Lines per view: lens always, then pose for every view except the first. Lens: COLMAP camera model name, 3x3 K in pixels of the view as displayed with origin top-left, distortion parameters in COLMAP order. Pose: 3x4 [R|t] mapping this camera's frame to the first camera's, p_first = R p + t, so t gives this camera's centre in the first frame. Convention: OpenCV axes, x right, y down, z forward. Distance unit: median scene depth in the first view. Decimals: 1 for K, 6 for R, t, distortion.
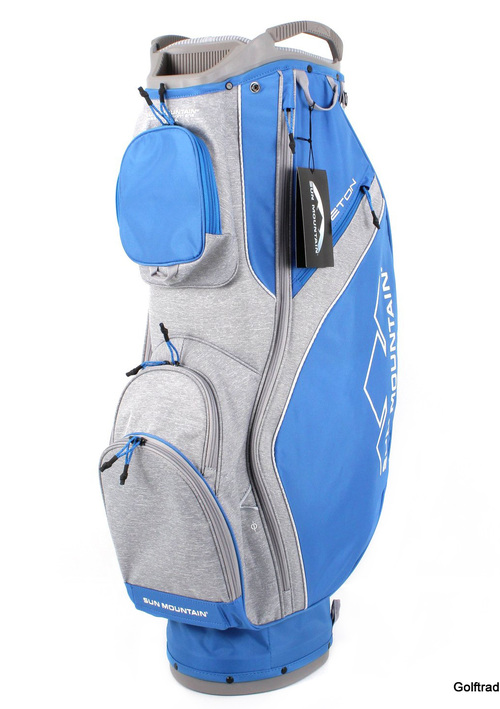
lens RADIAL K [[1199.3, 0, 249.2], [0, 1199.3, 353.8], [0, 0, 1]] dist [-0.043266, 0.000000]
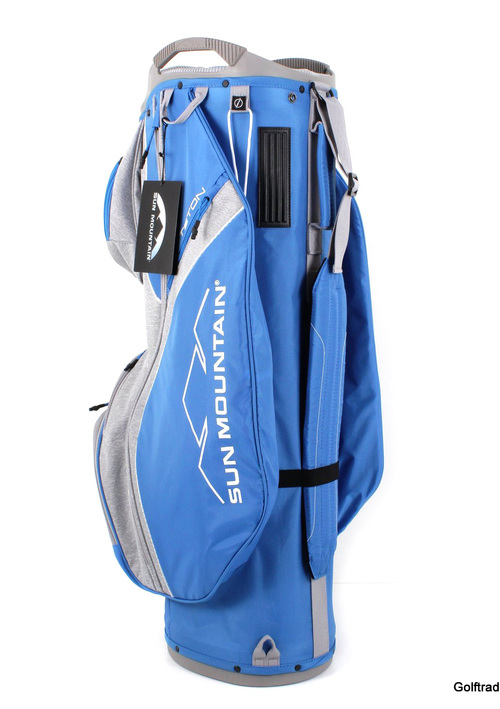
lens RADIAL K [[1127.9, 0, 249.8], [0, 1127.9, 357.6], [0, 0, 1]] dist [-0.046669, 0.000000]
pose [[-0.047087, 0.116302, -0.992097, 1.030589], [-0.125421, 0.984650, 0.121382, -0.127651], [0.990986, 0.130146, -0.031778, 1.100442]]
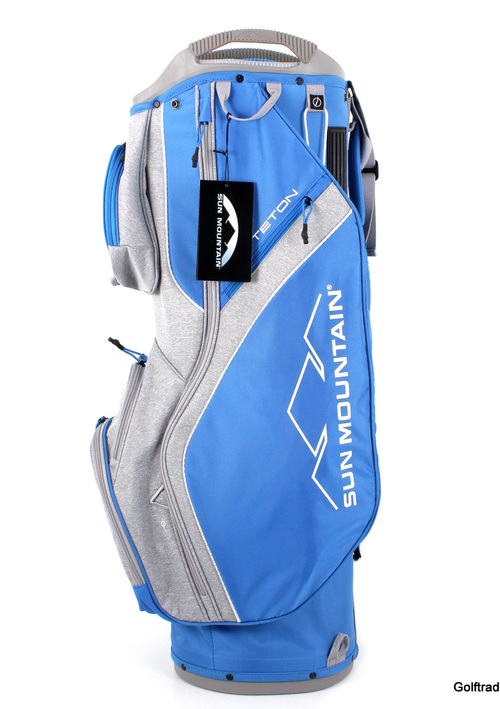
lens RADIAL K [[1199.3, 0, 250.8], [0, 1199.3, 352.1], [0, 0, 1]] dist [-0.043266, 0.000000]
pose [[0.603732, 0.108626, -0.789752, 0.836581], [-0.085667, 0.993776, 0.071200, -0.084176], [0.792571, 0.024671, 0.609281, 0.406791]]
